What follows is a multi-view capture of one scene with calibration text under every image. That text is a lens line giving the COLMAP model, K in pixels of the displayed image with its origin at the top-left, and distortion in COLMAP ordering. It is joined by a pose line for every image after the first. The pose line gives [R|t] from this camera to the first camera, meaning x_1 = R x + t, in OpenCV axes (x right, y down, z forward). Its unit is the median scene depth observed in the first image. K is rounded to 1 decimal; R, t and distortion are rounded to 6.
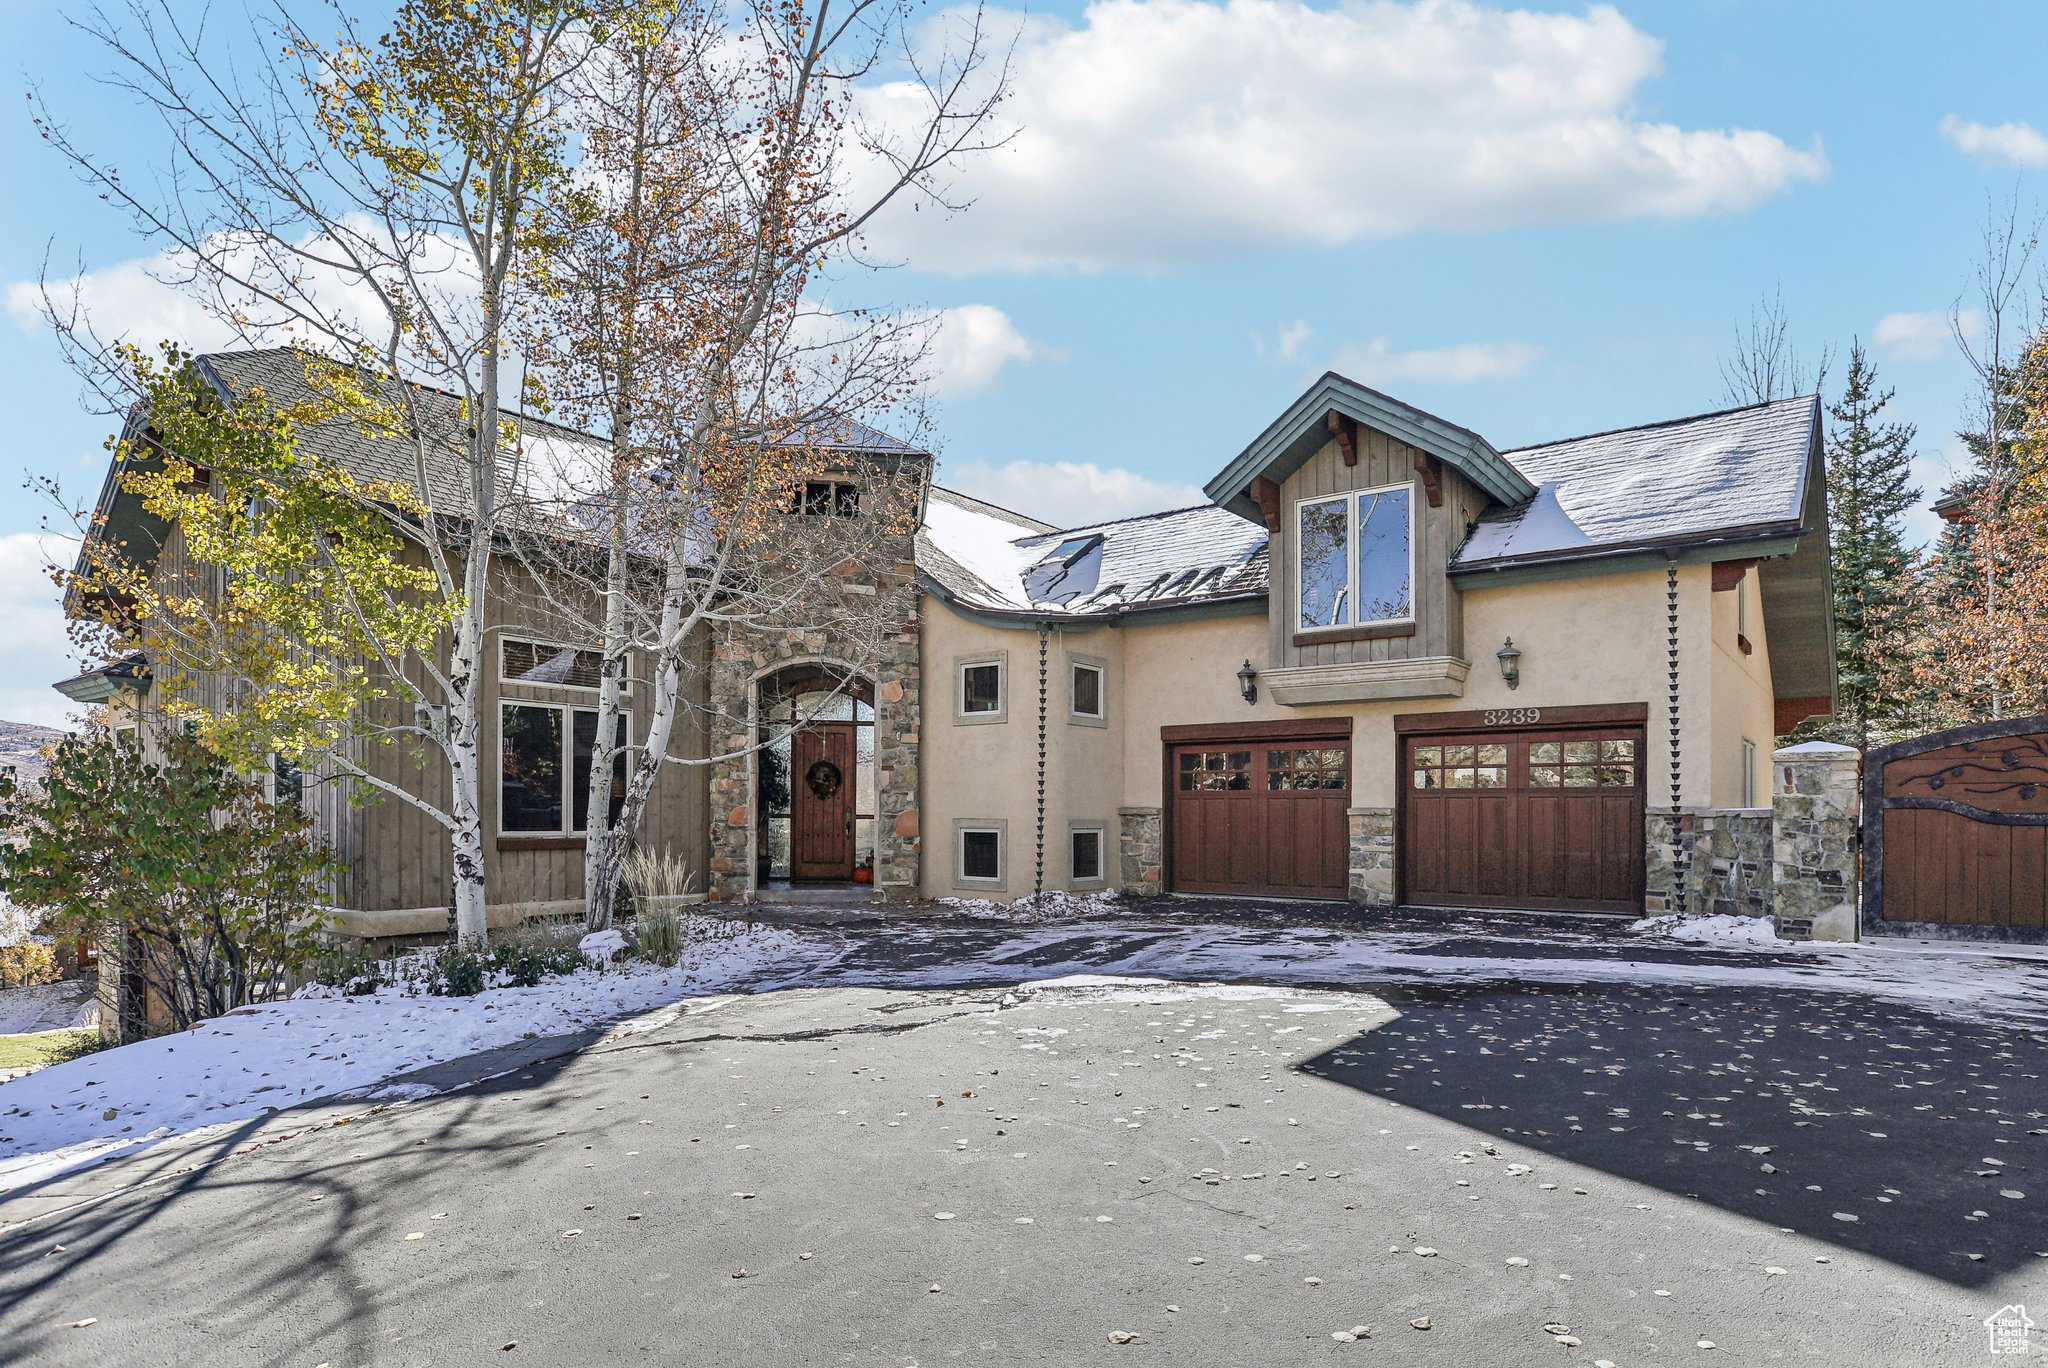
lens RADIAL K [[1060.4, 0, 1022.8], [0, 1060.4, 631.4], [0, 0, 1]] dist [-0.005280, -0.001296]
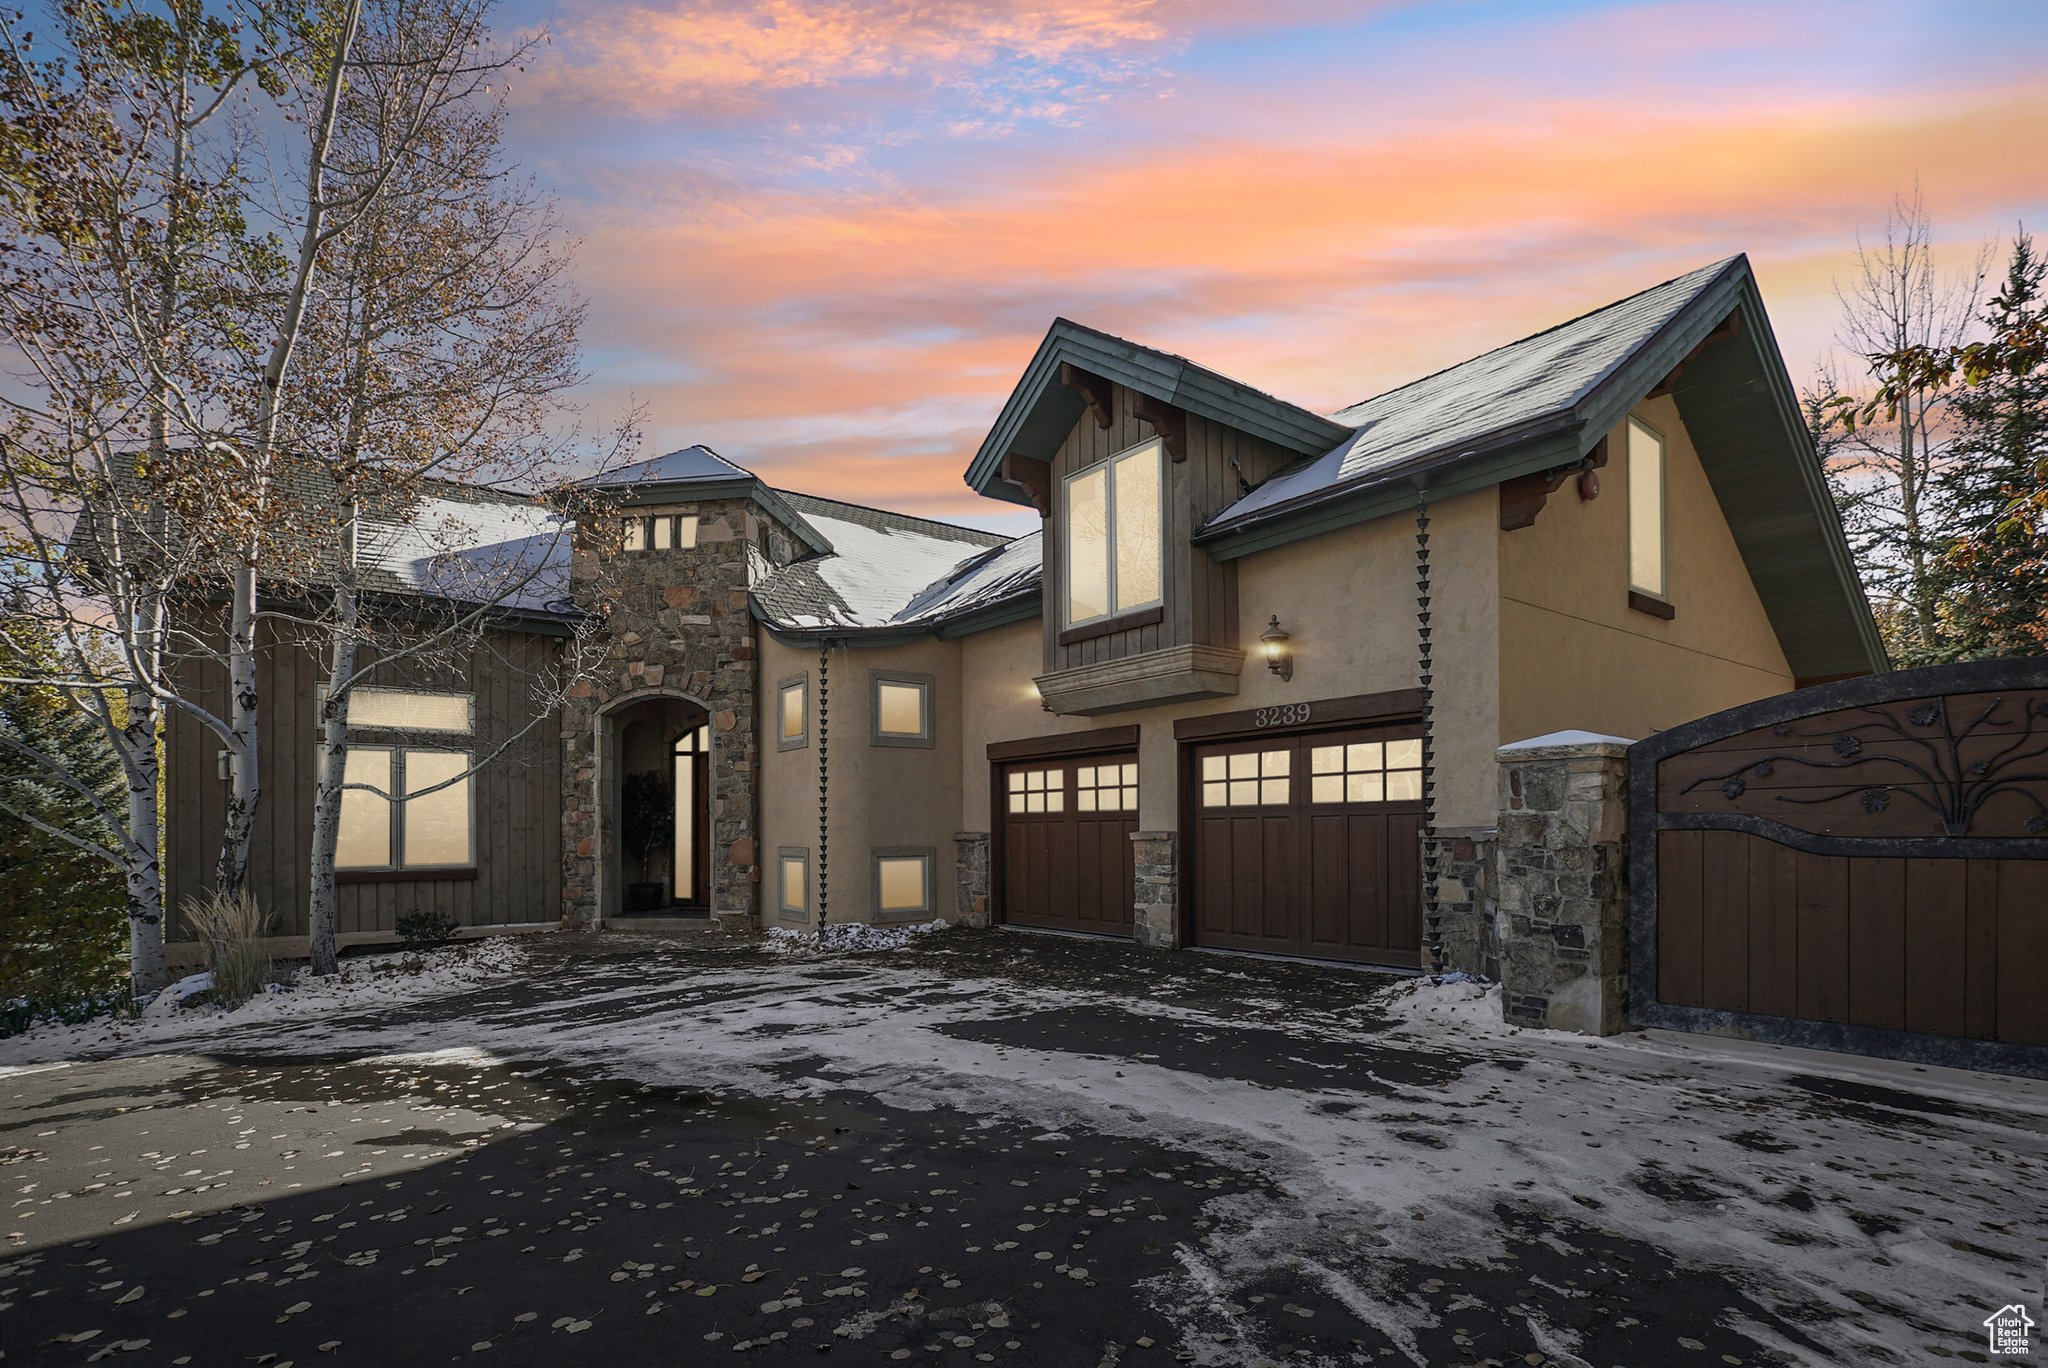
lens RADIAL K [[940.0, 0, 1033.1], [0, 940.0, 686.8], [0, 0, 1]] dist [-0.022341, 0.007617]
pose [[0.964853, -0.056274, -0.256695, 0.451522], [0.062019, 0.997972, 0.014335, 0.036790], [0.255368, -0.029751, 0.966386, 0.268487]]
